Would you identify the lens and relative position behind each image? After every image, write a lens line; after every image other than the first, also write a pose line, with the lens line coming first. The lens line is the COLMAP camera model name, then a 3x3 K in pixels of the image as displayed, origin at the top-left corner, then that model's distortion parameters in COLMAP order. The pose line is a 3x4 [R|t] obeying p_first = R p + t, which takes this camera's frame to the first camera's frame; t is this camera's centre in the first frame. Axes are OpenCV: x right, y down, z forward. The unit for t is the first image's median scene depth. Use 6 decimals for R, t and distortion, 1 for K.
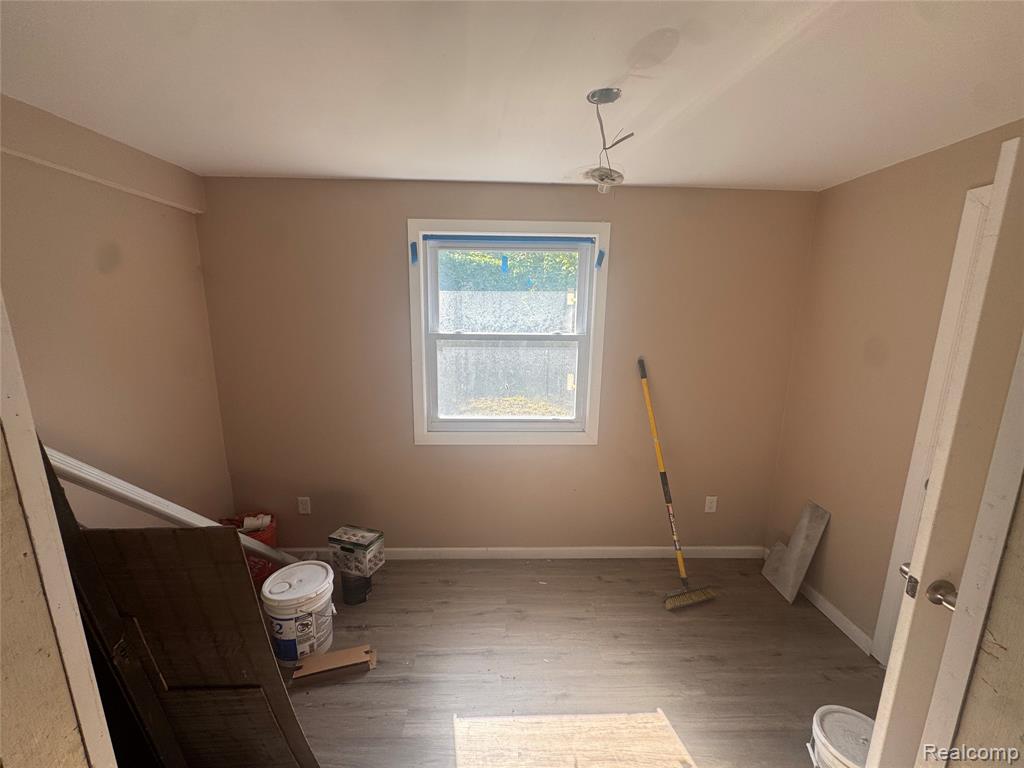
lens RADIAL K [[409.8, 0, 511.1], [0, 409.8, 381.6], [0, 0, 1]] dist [-0.003564, -0.000414]
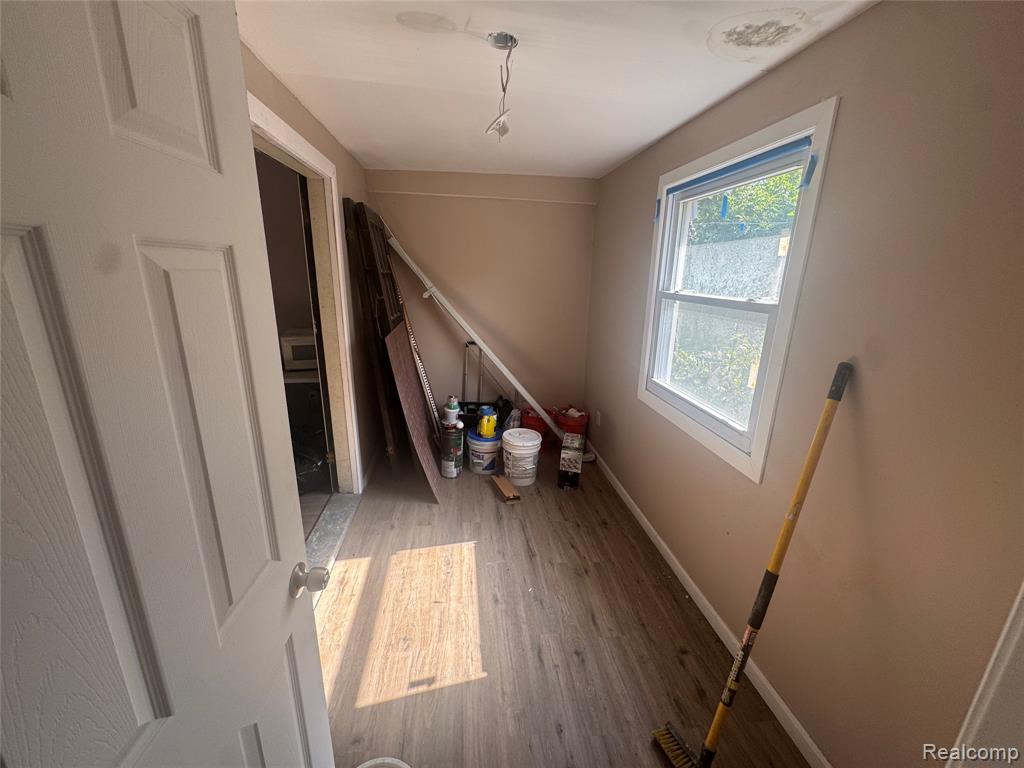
lens RADIAL K [[409.8, 0, 513.4], [0, 409.8, 383.5], [0, 0, 1]] dist [-0.003564, -0.000414]
pose [[0.096214, 0.254508, -0.962273, 0.815394], [-0.210174, 0.950155, 0.230288, -0.063292], [0.972918, 0.180087, 0.144909, 0.579501]]
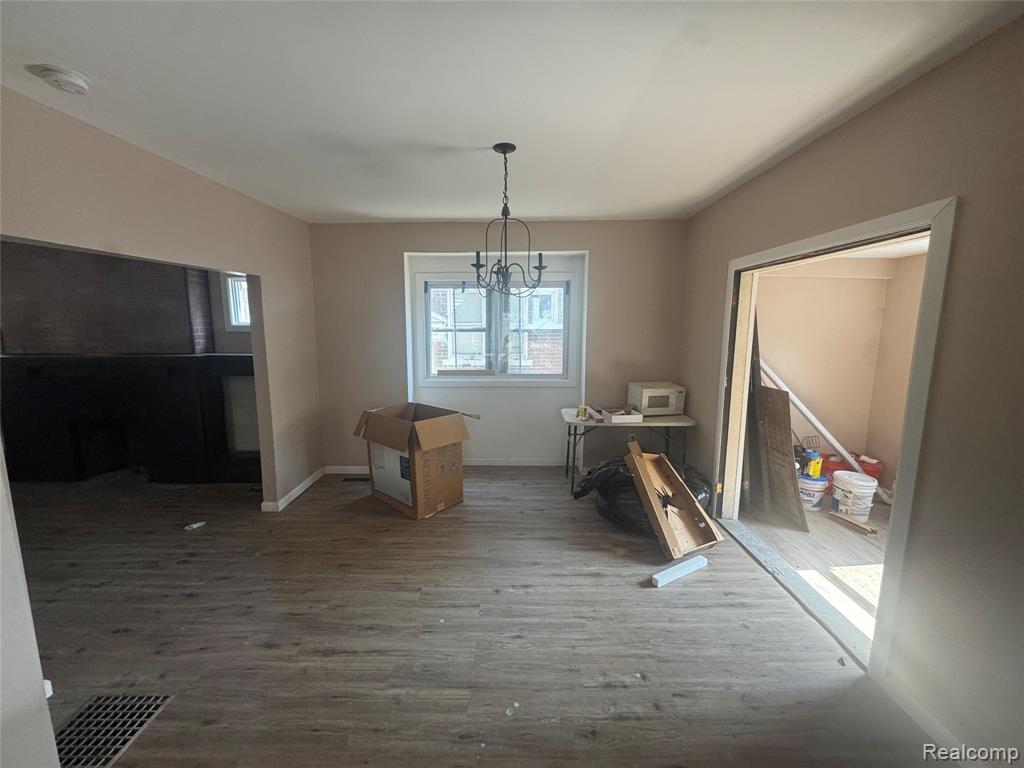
lens RADIAL K [[409.8, 0, 512.7], [0, 409.8, 385.4], [0, 0, 1]] dist [-0.003564, -0.000414]
pose [[-0.037936, 0.131927, -0.990533, 1.084893], [-0.200378, 0.970109, 0.136881, 0.118444], [0.978984, 0.203674, -0.010367, -0.474628]]
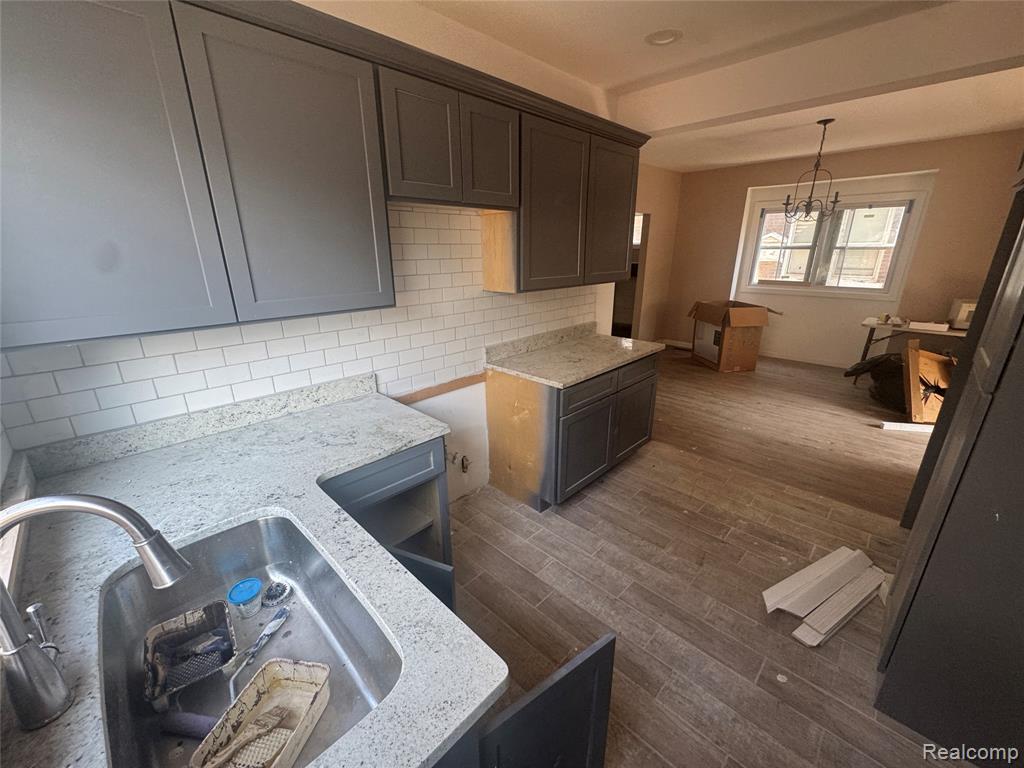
lens RADIAL K [[409.8, 0, 512.6], [0, 409.8, 381.7], [0, 0, 1]] dist [-0.003564, -0.000414]
pose [[-0.716889, 0.204654, -0.666474, 2.090054], [-0.145392, 0.891044, 0.430003, 0.078997], [0.681859, 0.405164, -0.609024, -0.091939]]
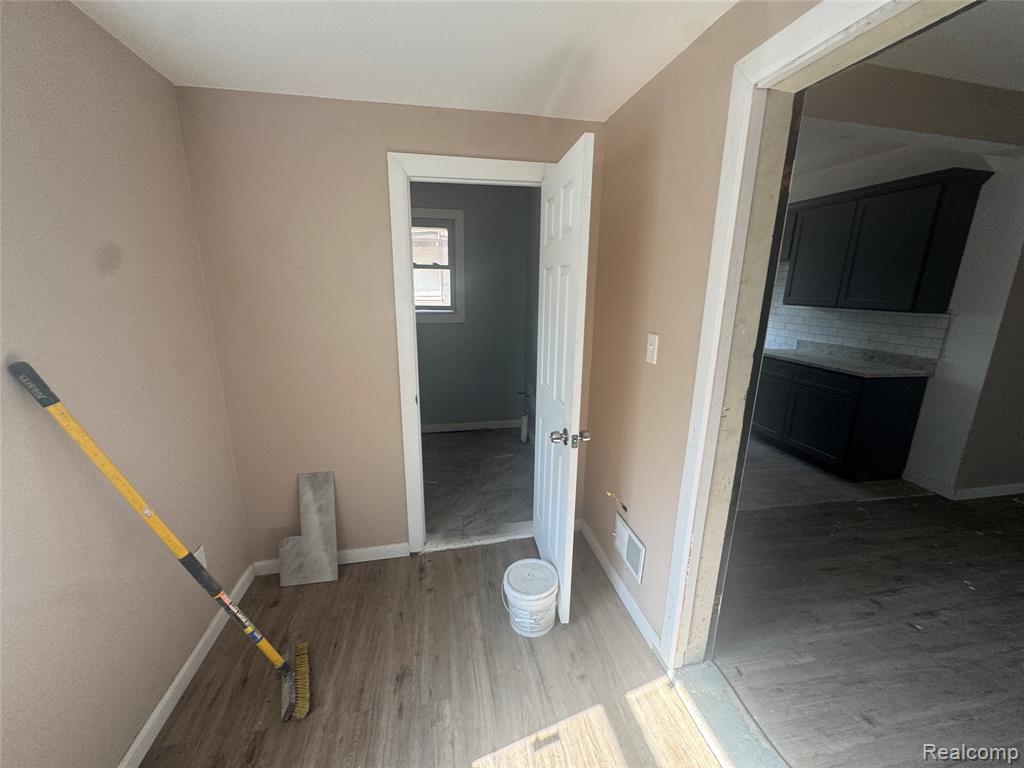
lens RADIAL K [[409.8, 0, 512.0], [0, 409.8, 384.3], [0, 0, 1]] dist [-0.003564, -0.000414]
pose [[-0.160871, -0.251397, 0.954421, -0.154495], [0.178240, 0.943717, 0.278621, -0.064560], [-0.970748, 0.214938, -0.107008, 0.619984]]
